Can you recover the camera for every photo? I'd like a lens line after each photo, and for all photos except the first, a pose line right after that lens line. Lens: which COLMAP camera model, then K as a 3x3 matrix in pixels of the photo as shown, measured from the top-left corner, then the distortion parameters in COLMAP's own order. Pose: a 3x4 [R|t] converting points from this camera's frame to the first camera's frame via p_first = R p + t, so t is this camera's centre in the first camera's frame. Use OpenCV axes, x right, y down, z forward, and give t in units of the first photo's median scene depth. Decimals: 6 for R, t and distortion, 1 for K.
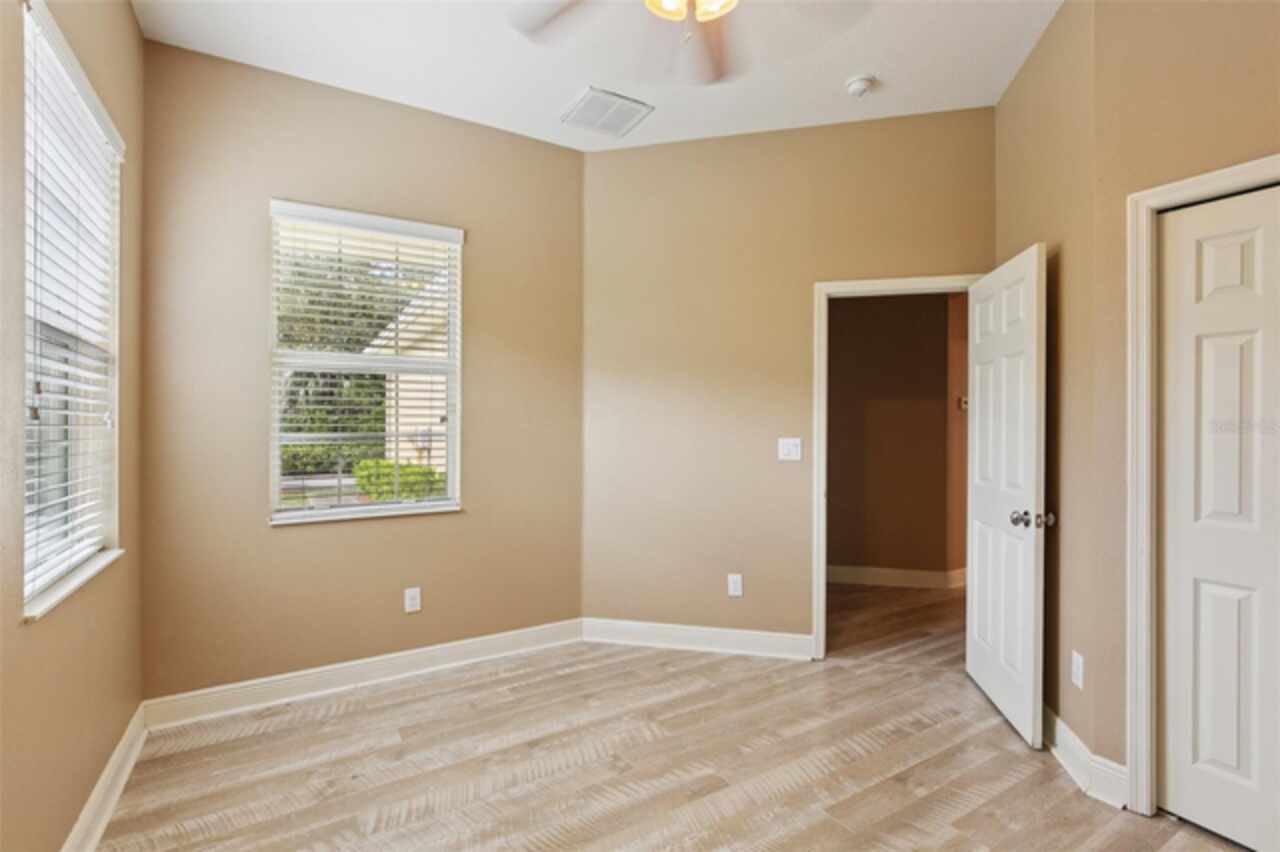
lens RADIAL K [[592.2, 0, 637.5], [0, 592.2, 431.2], [0, 0, 1]] dist [0.003109, 0.000757]
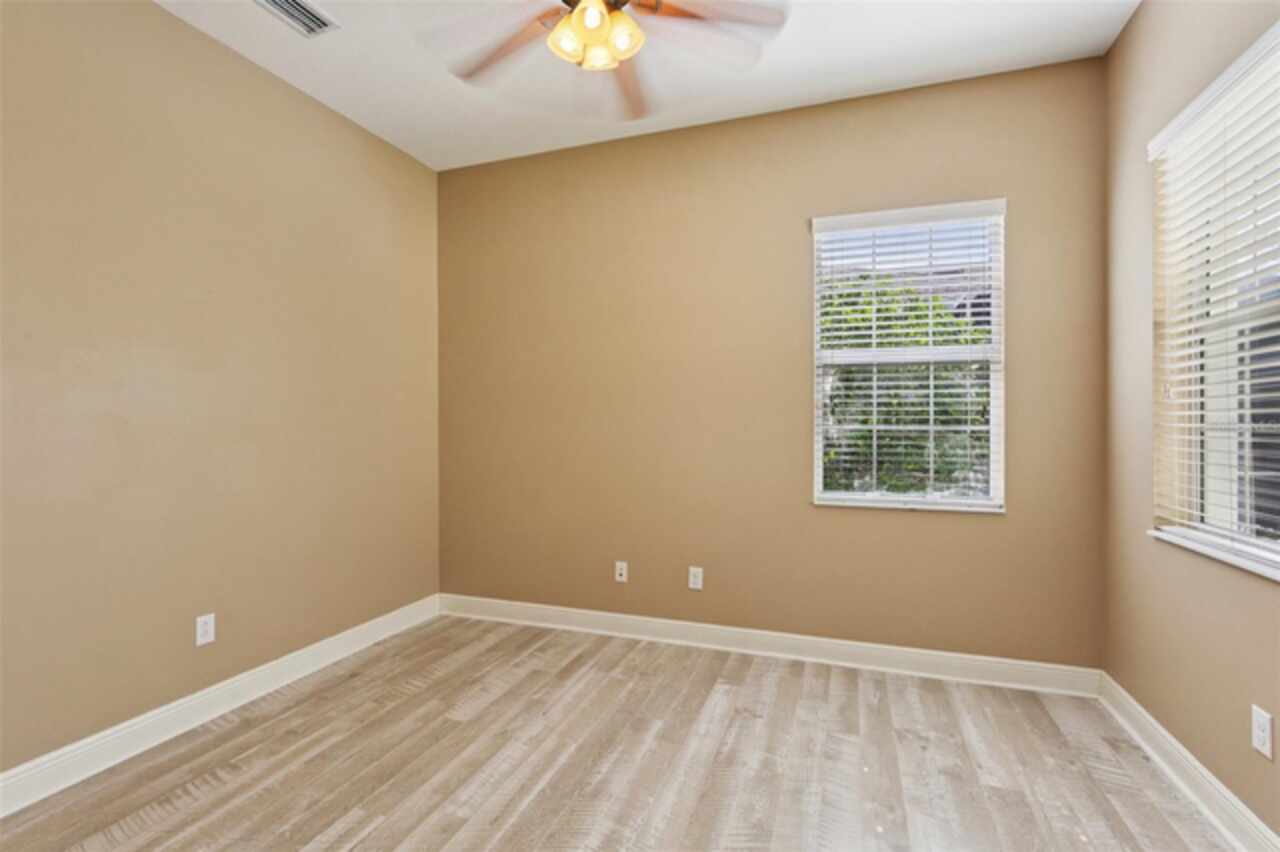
lens RADIAL K [[592.2, 0, 637.5], [0, 592.2, 431.2], [0, 0, 1]] dist [0.003109, 0.000757]
pose [[-0.779127, 0.009424, -0.626795, 0.569120], [-0.002193, 0.999840, 0.017758, -0.002416], [0.626862, 0.015211, -0.778982, 1.456585]]
